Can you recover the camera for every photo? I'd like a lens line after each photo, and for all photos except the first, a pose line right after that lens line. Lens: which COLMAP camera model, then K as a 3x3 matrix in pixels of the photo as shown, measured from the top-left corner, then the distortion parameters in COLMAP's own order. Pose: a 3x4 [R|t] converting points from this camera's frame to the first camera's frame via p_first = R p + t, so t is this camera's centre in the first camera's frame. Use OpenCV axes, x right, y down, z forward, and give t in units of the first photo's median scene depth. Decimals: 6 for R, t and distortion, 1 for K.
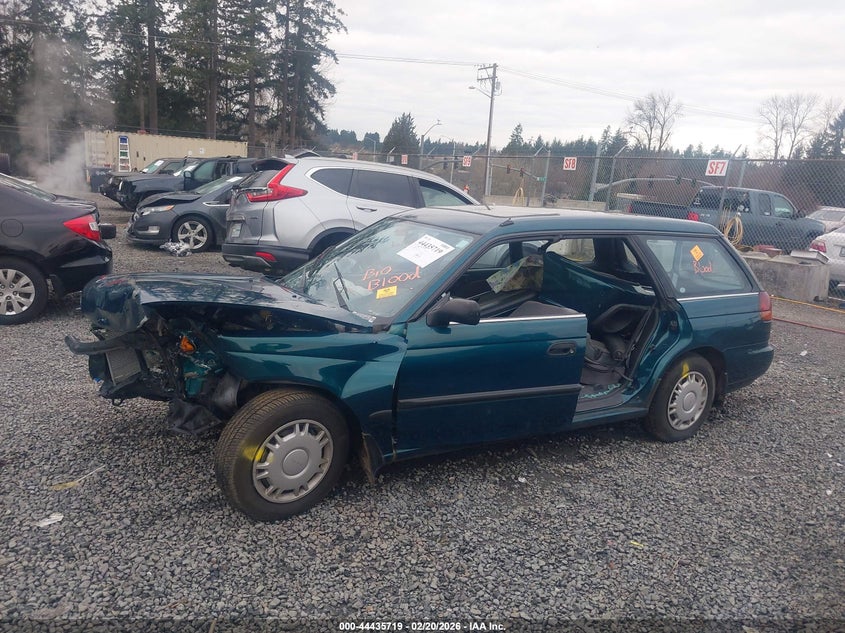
lens RADIAL K [[648.9, 0, 421.7], [0, 648.9, 317.7], [0, 0, 1]] dist [0.003750, -0.002882]
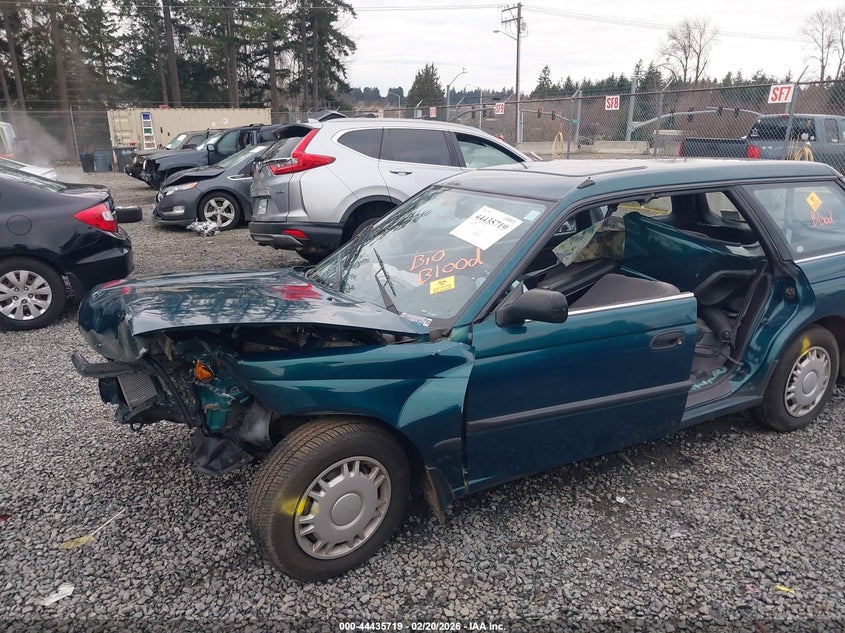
lens RADIAL K [[648.9, 0, 421.7], [0, 648.9, 317.7], [0, 0, 1]] dist [0.003750, -0.002882]
pose [[0.996173, -0.063459, -0.060108, -0.027881], [0.067353, 0.995600, 0.065143, -0.042889], [0.055710, -0.068942, 0.996064, 0.159629]]
